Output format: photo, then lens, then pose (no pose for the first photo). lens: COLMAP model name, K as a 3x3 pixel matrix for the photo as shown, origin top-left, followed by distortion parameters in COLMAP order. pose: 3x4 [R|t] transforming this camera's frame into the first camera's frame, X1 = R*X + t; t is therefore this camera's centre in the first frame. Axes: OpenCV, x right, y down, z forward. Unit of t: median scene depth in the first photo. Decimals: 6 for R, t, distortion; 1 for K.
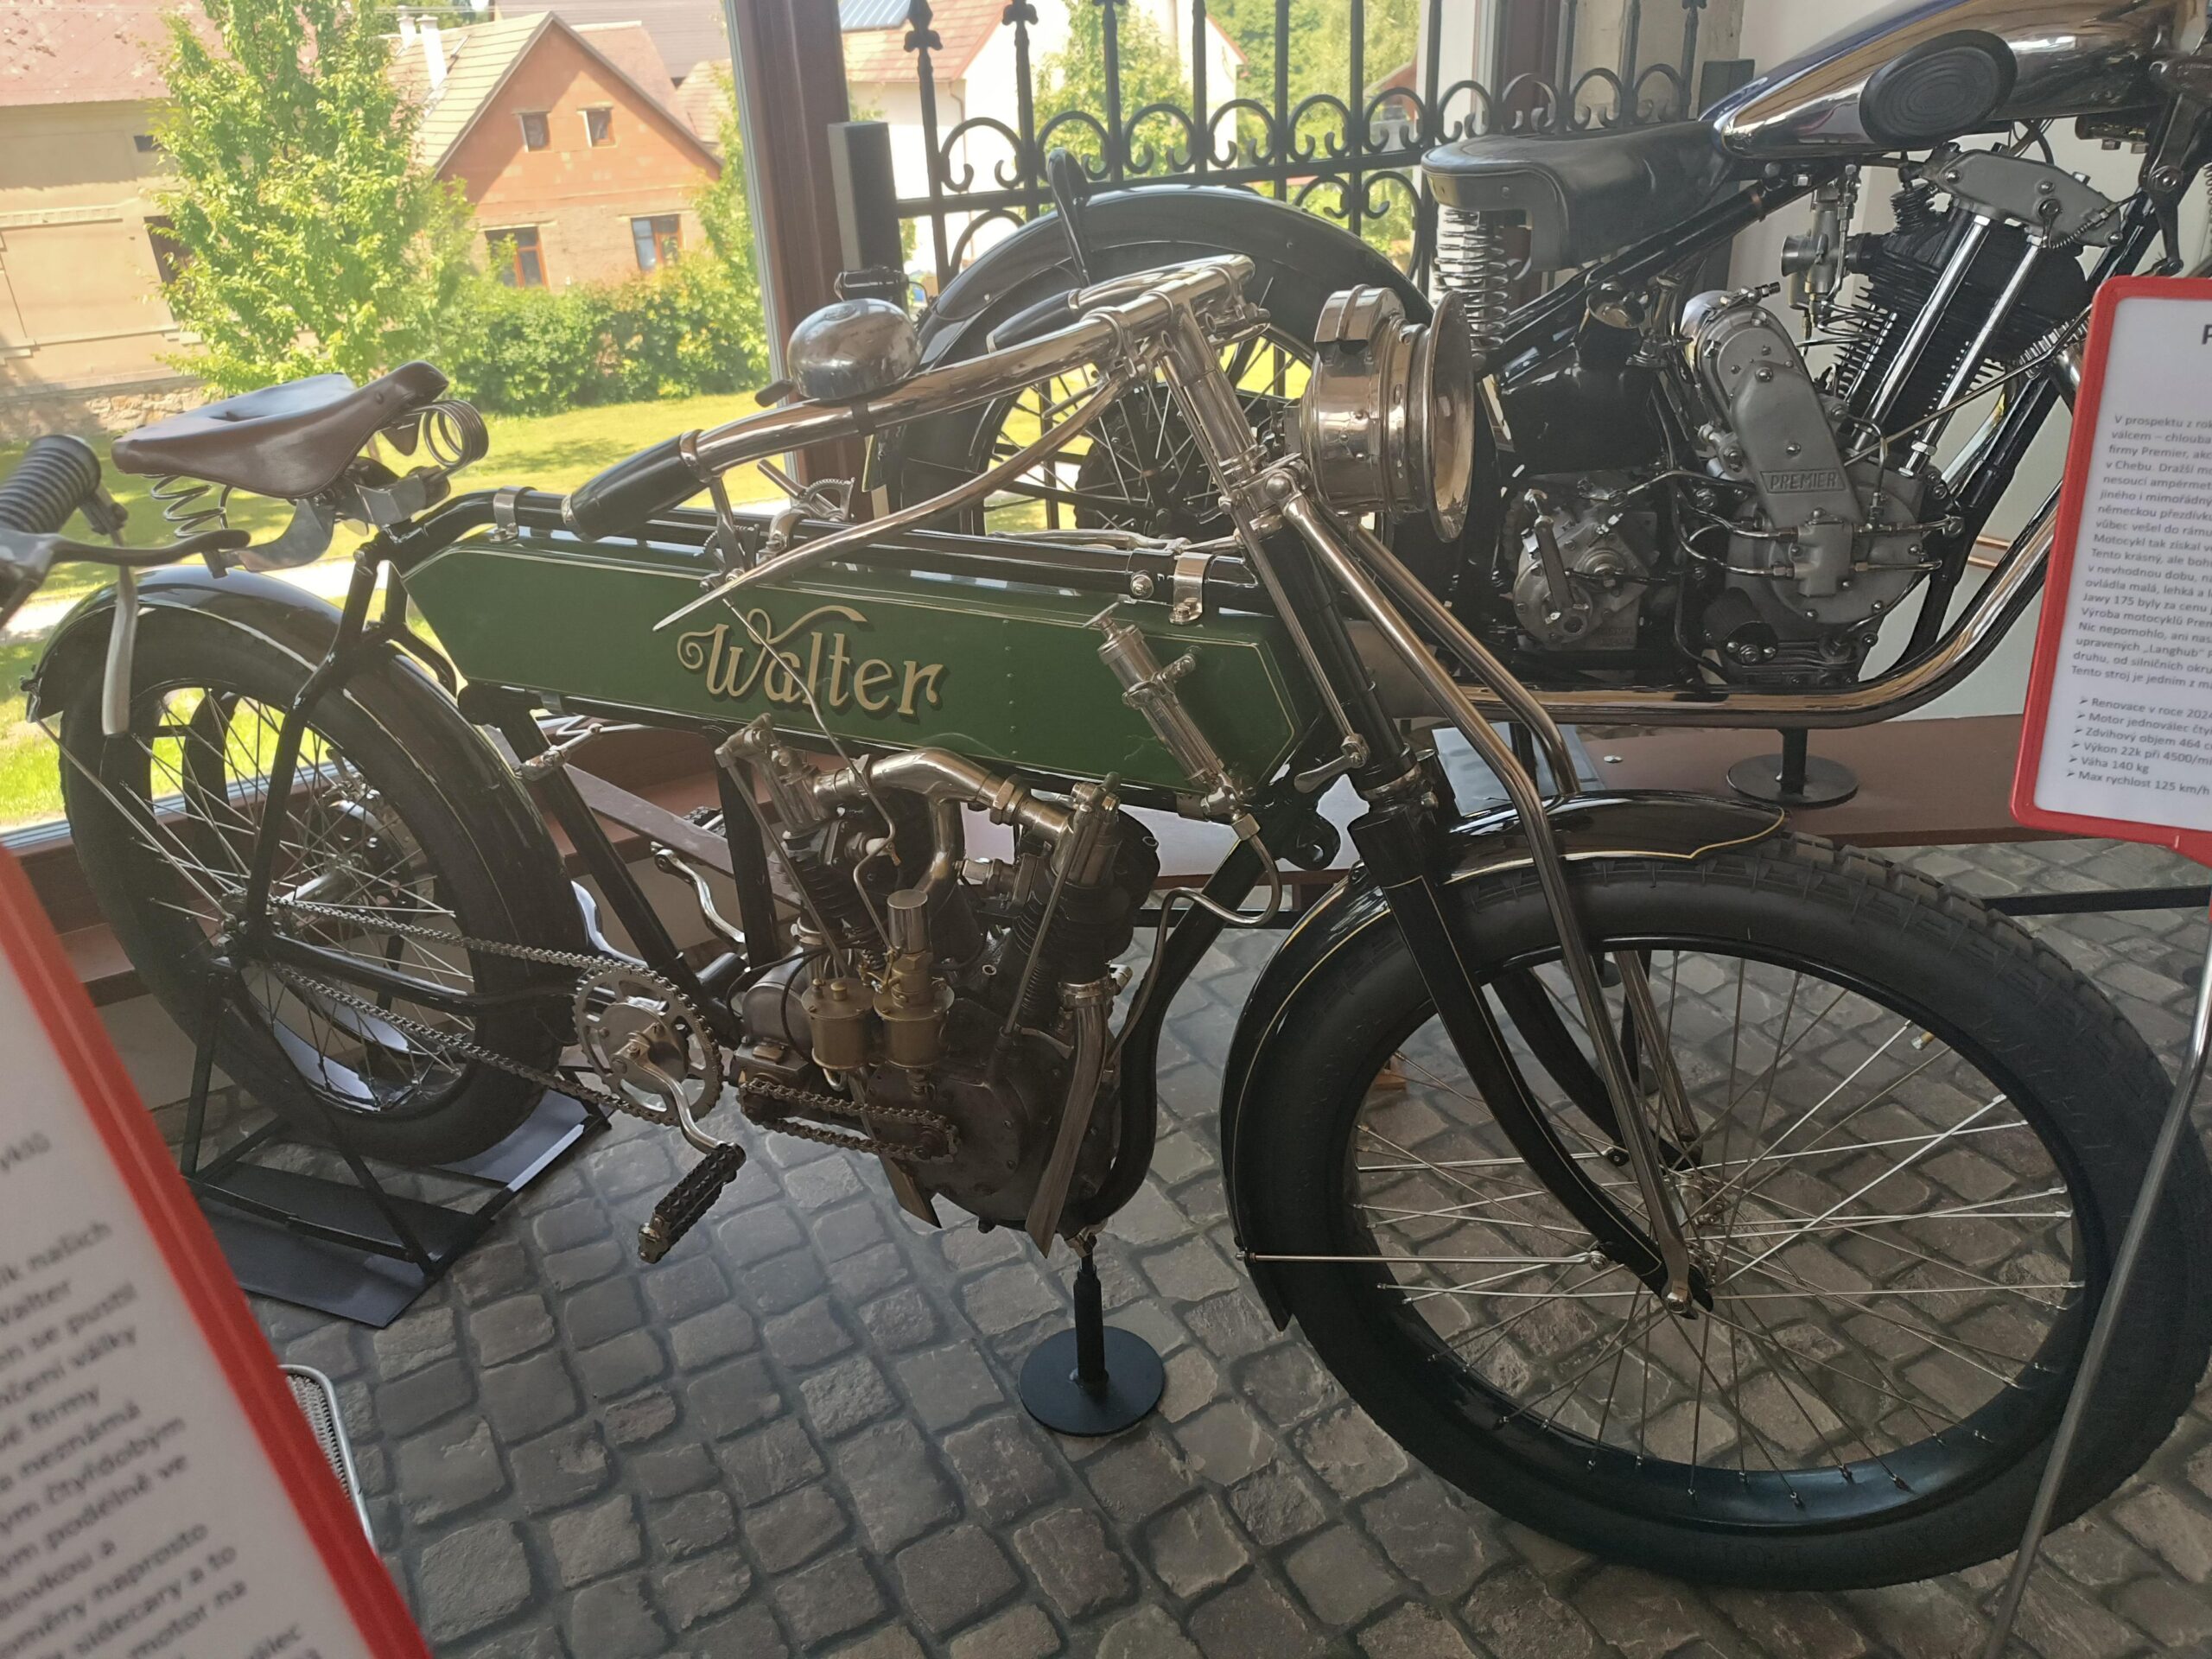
lens RADIAL K [[1617.6, 0, 1104.3], [0, 1617.6, 819.9], [0, 0, 1]] dist [-0.001261, -0.006775]
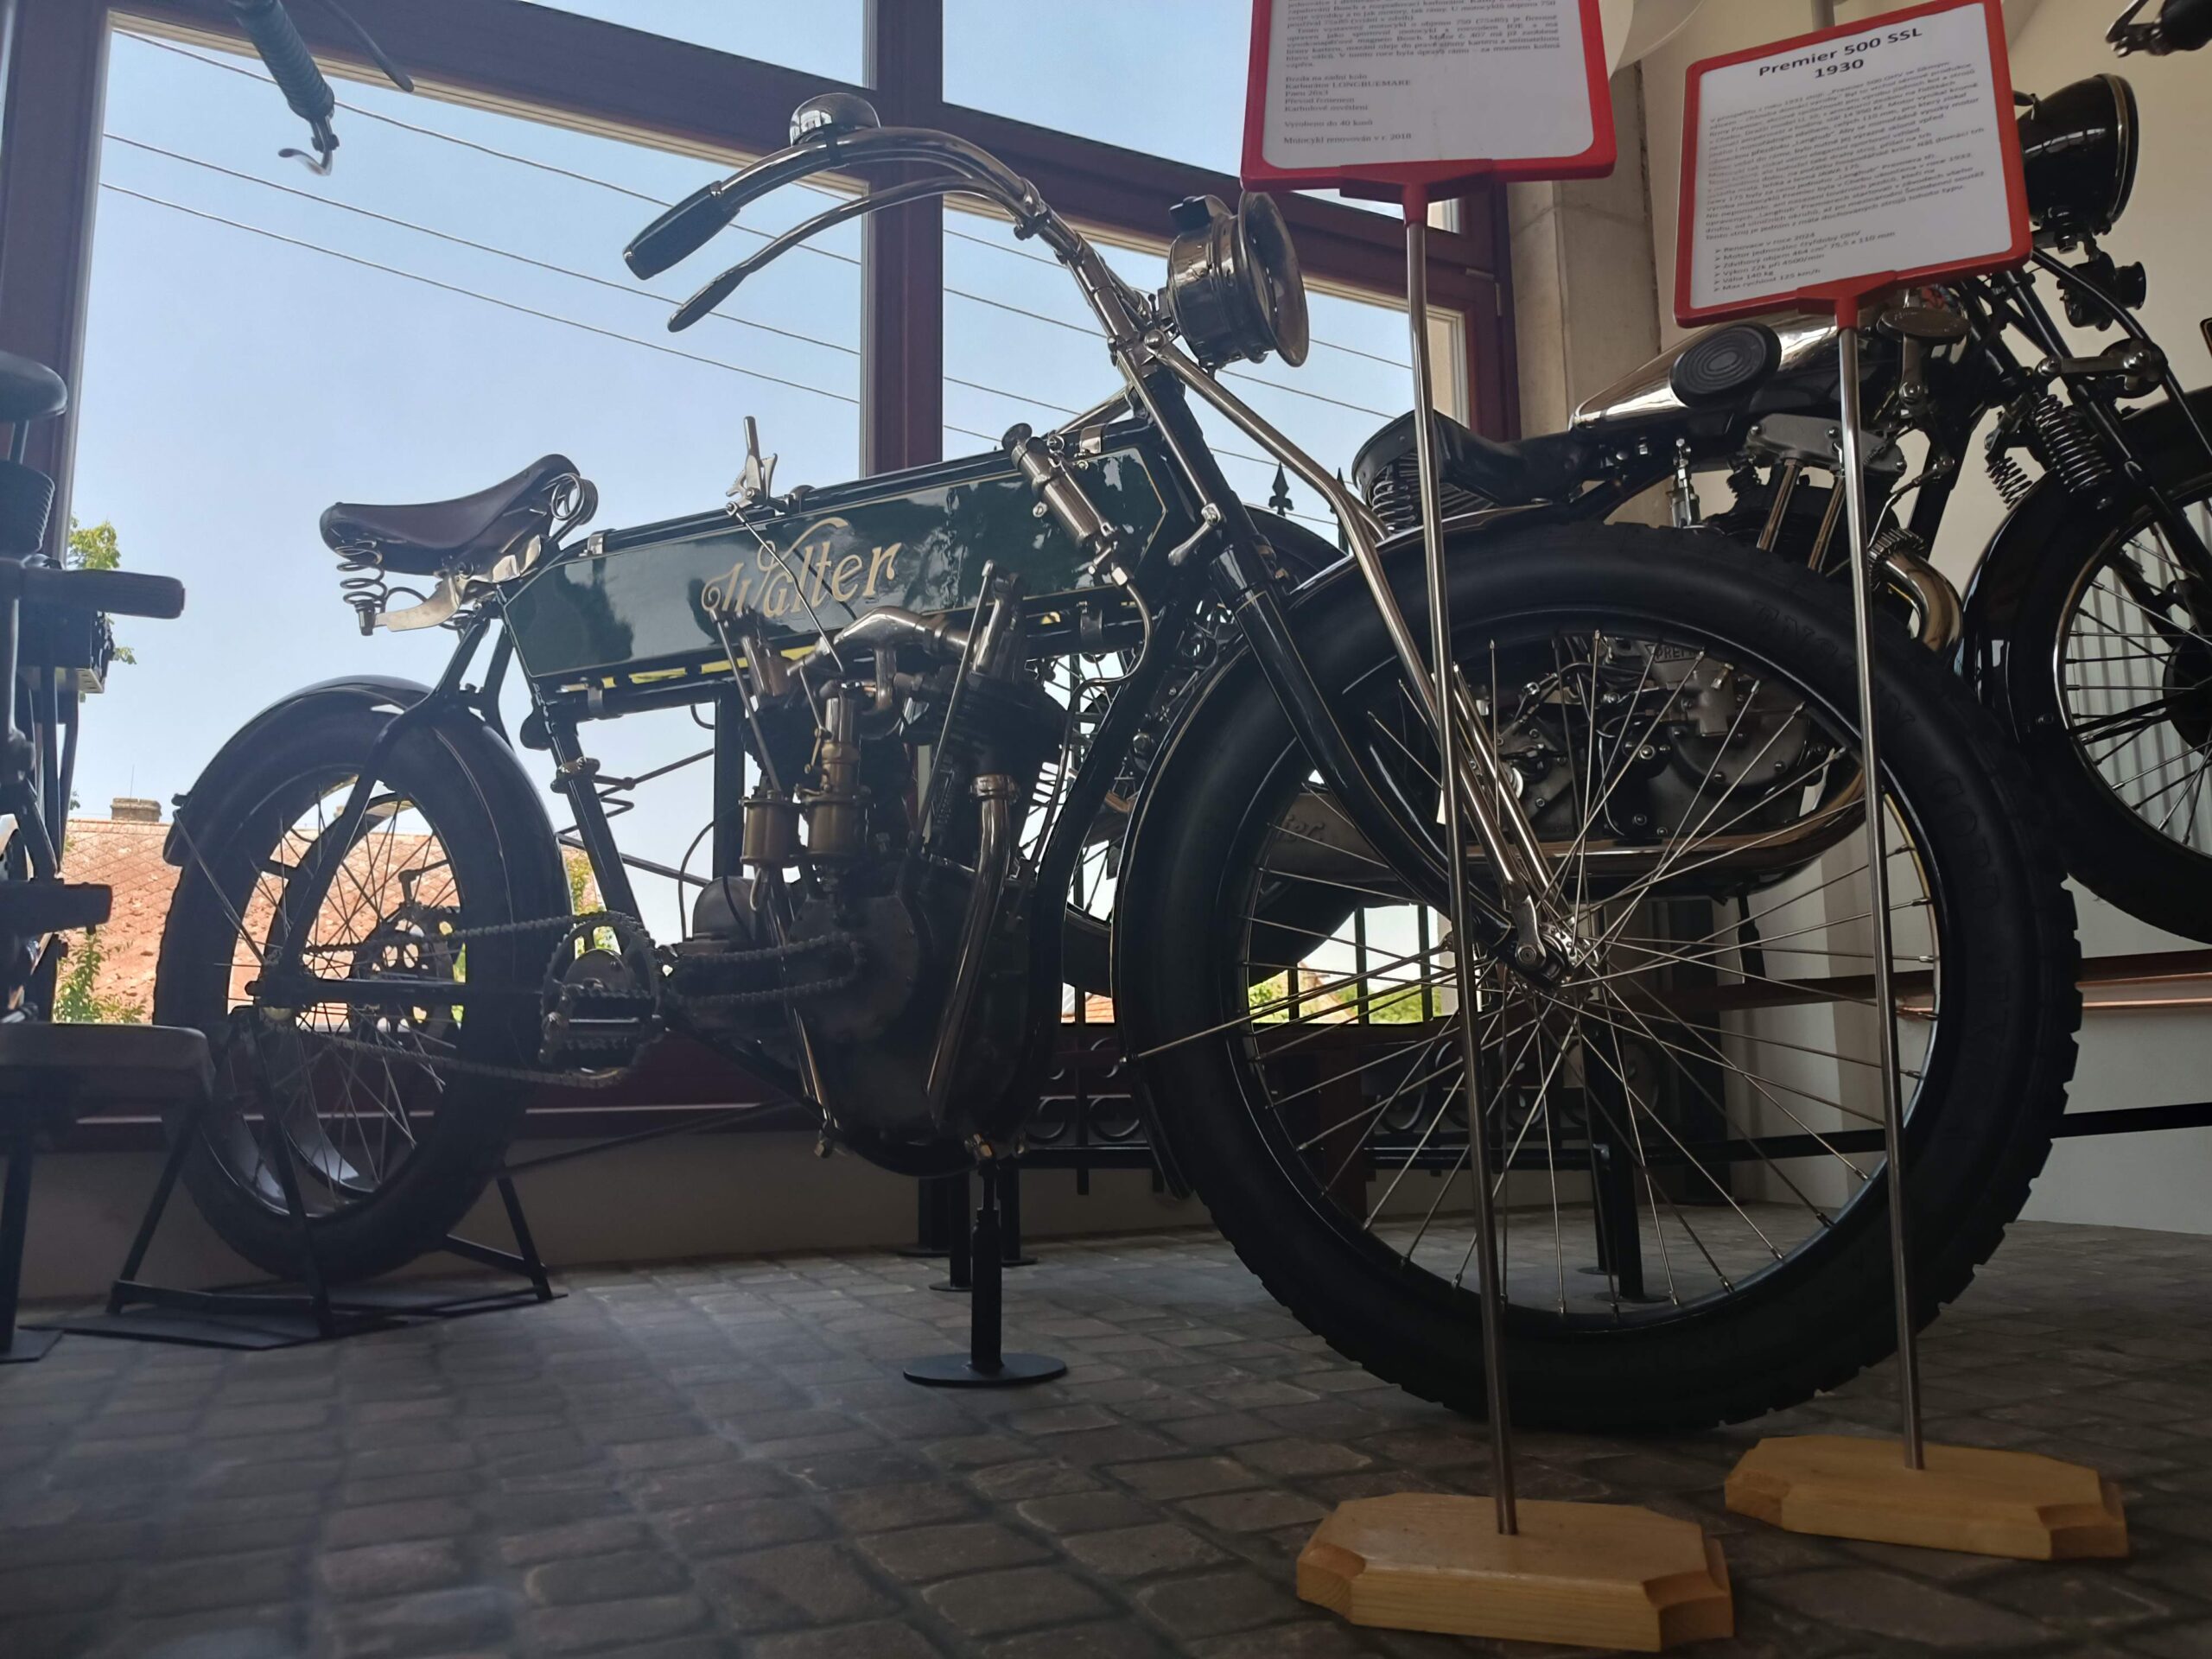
lens RADIAL K [[1617.6, 0, 1099.0], [0, 1617.6, 822.1], [0, 0, 1]] dist [-0.001261, -0.006775]
pose [[0.994503, 0.017799, -0.103185, 0.150157], [-0.073250, 0.822441, -0.564114, 0.631893], [0.074823, 0.568571, 0.819224, 0.095081]]
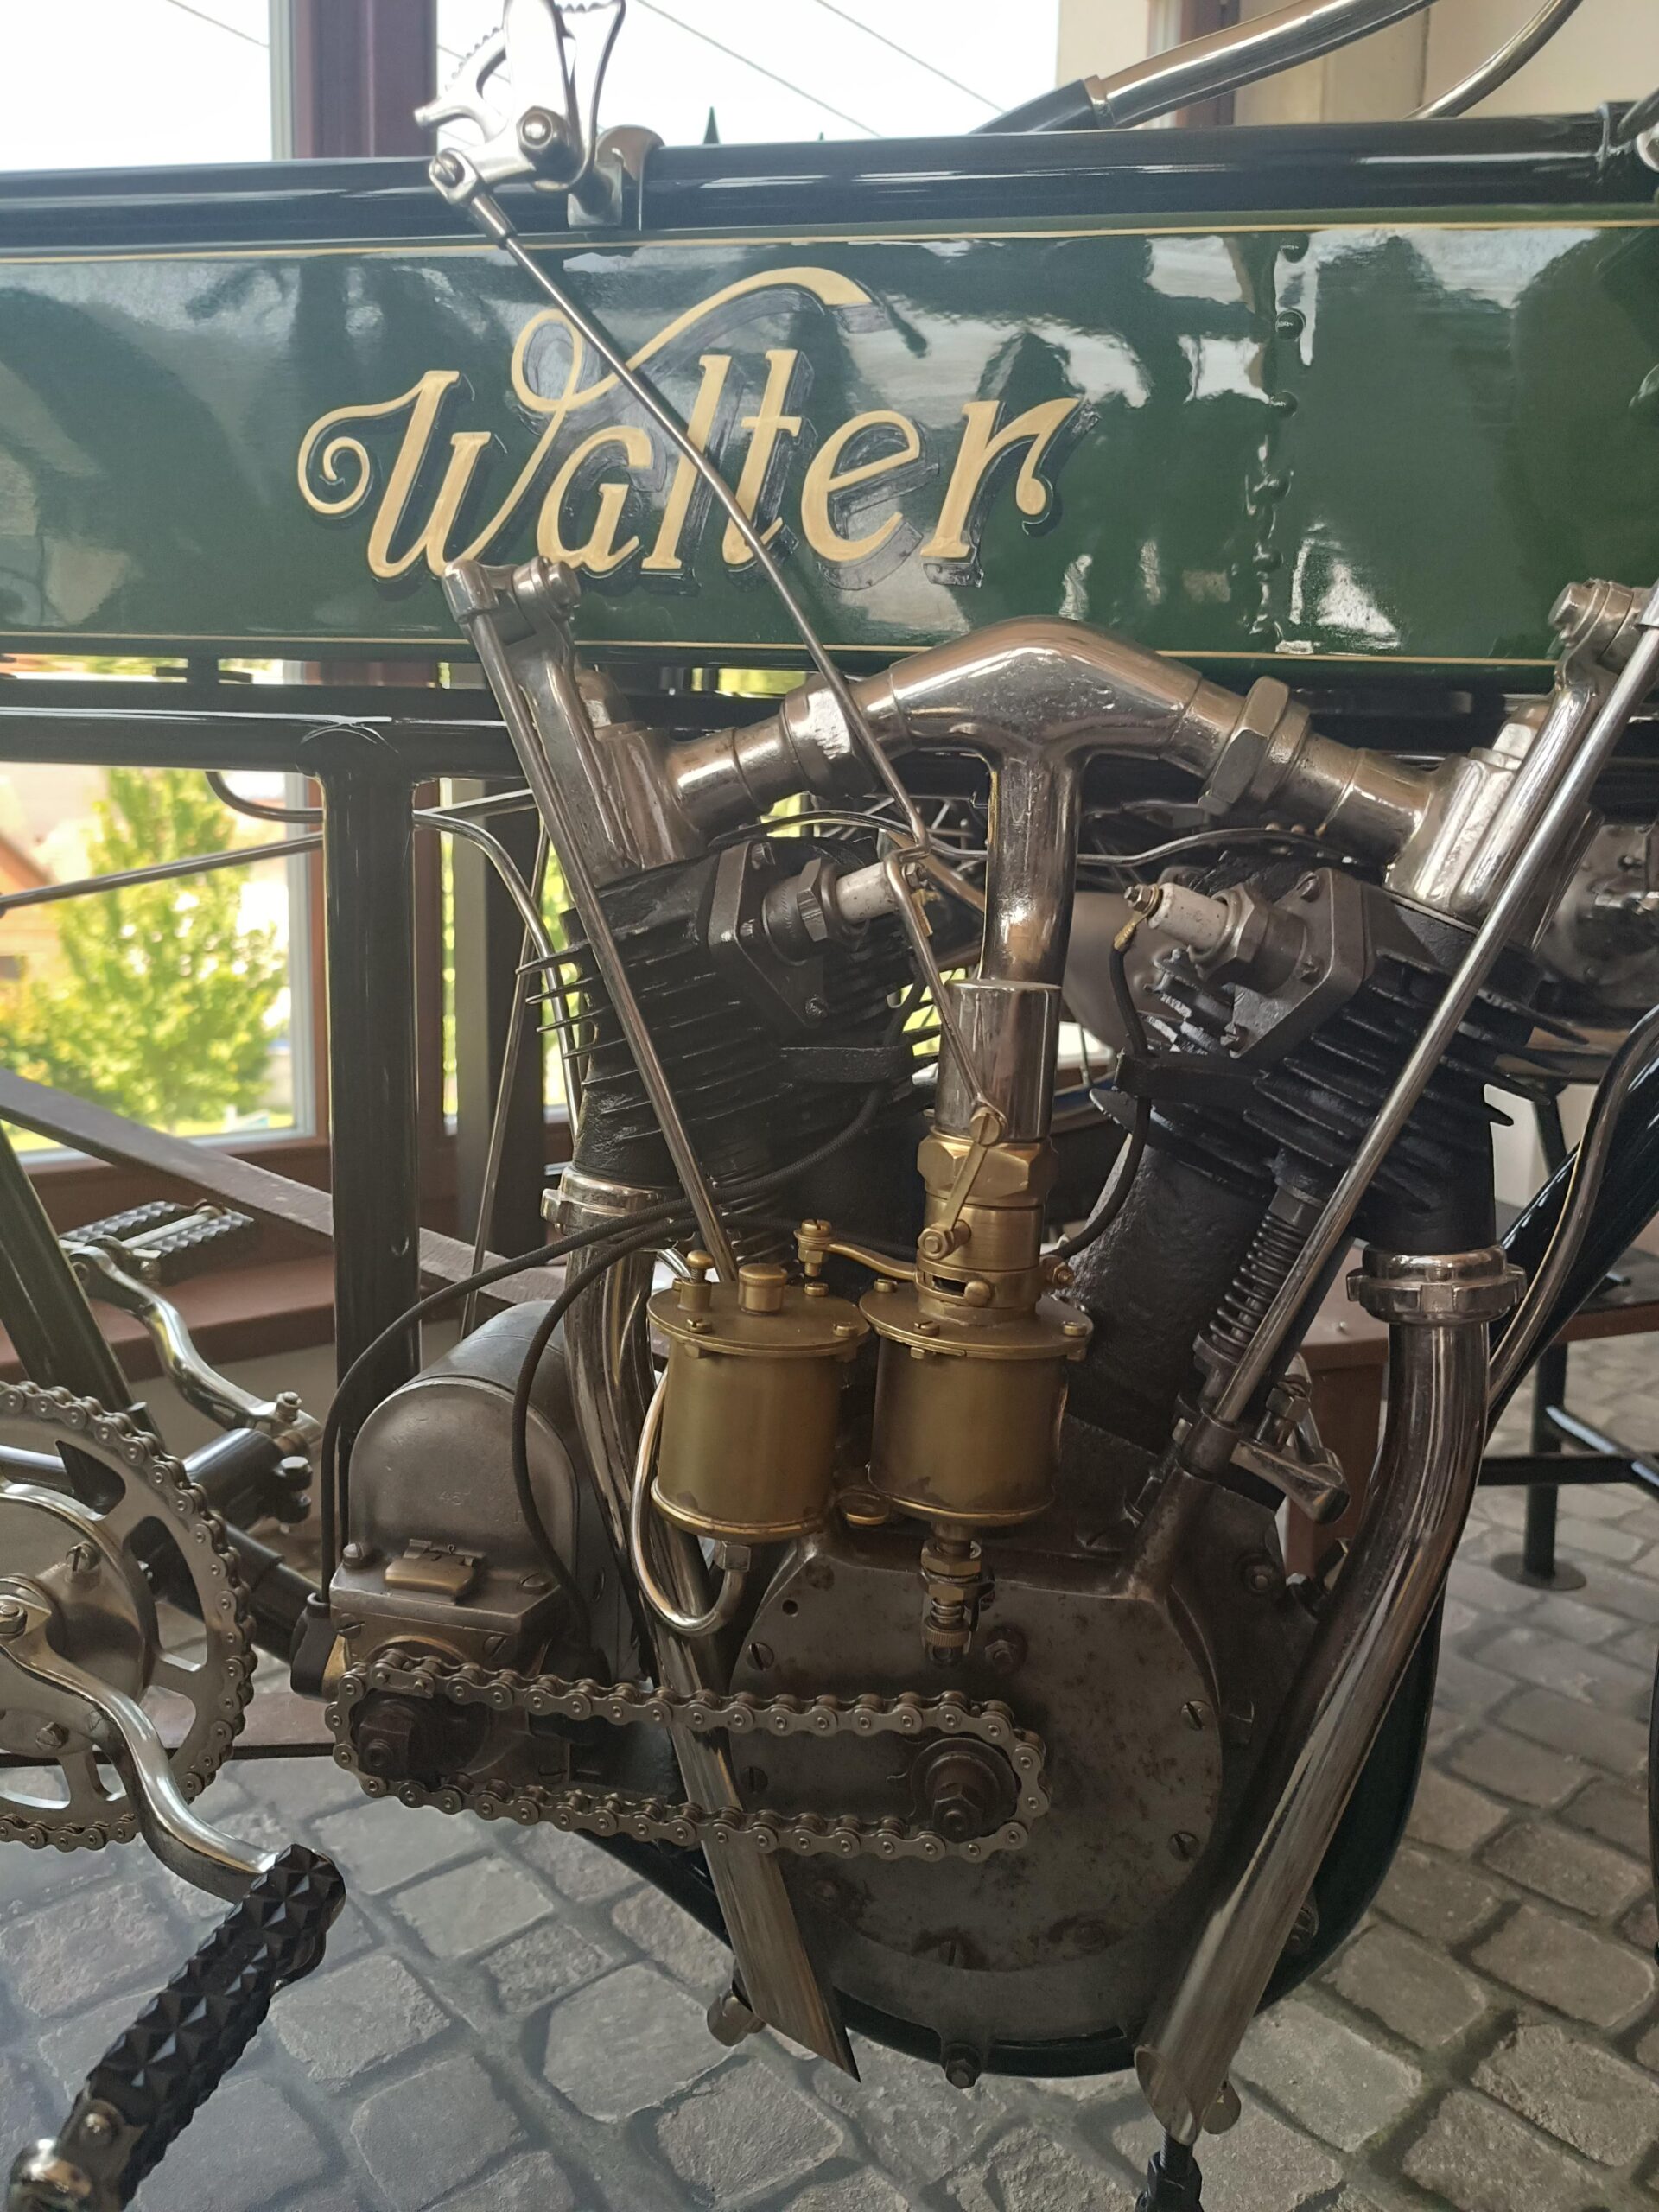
lens RADIAL K [[1617.6, 0, 825.2], [0, 1617.6, 1096.7], [0, 0, 1]] dist [-0.001261, -0.006775]
pose [[0.974596, 0.039376, 0.220483, -0.194839], [0.029482, 0.953305, -0.300566, 0.145191], [-0.222023, 0.299431, 0.927926, 0.579225]]
